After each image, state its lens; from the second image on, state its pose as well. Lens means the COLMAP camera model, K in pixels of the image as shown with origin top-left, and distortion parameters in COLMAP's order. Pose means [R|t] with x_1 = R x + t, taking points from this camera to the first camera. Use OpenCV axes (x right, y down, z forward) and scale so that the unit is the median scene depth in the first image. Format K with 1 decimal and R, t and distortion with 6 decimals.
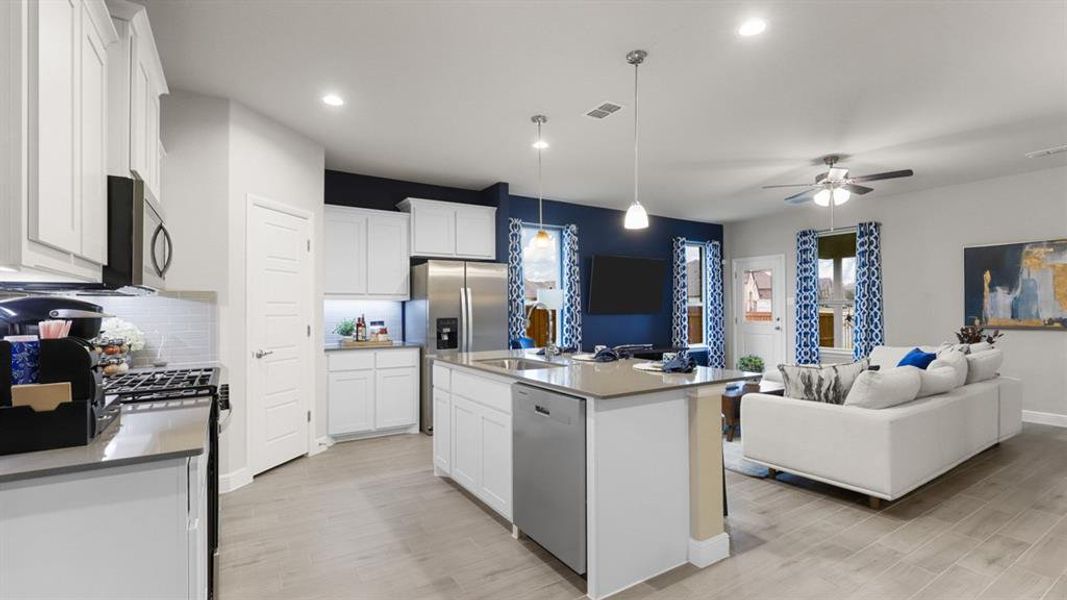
lens RADIAL K [[483.7, 0, 535.8], [0, 483.7, 303.6], [0, 0, 1]] dist [0.002331, -0.000688]
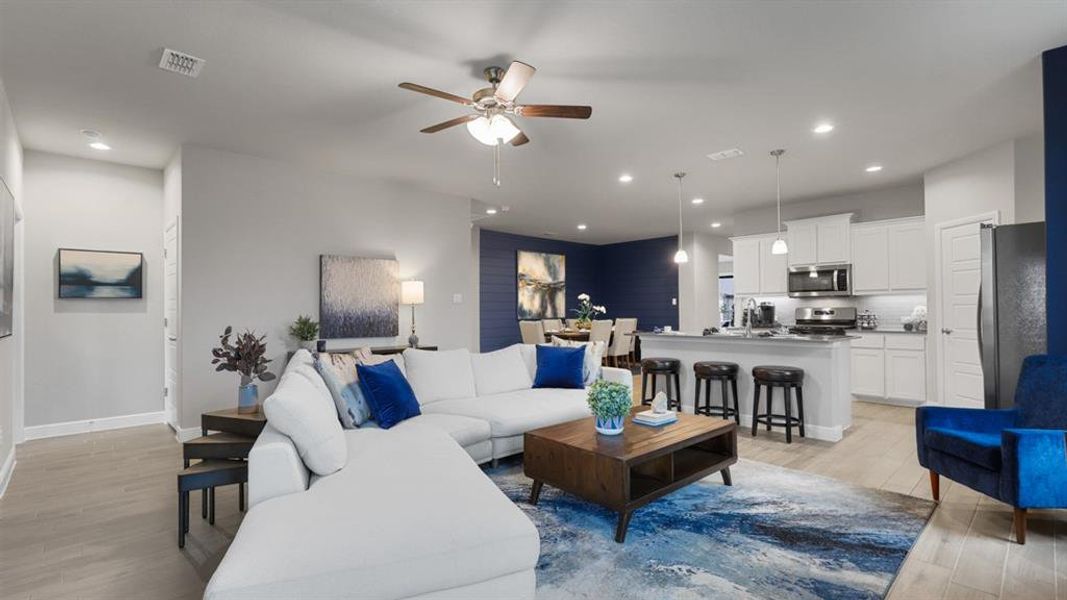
lens RADIAL K [[483.7, 0, 532.7], [0, 483.7, 301.1], [0, 0, 1]] dist [0.002331, -0.000688]
pose [[-0.983203, 0.006342, -0.182403, 0.587220], [0.011449, 0.999571, -0.026957, 0.025663], [0.182154, -0.028593, -0.982854, 1.419453]]
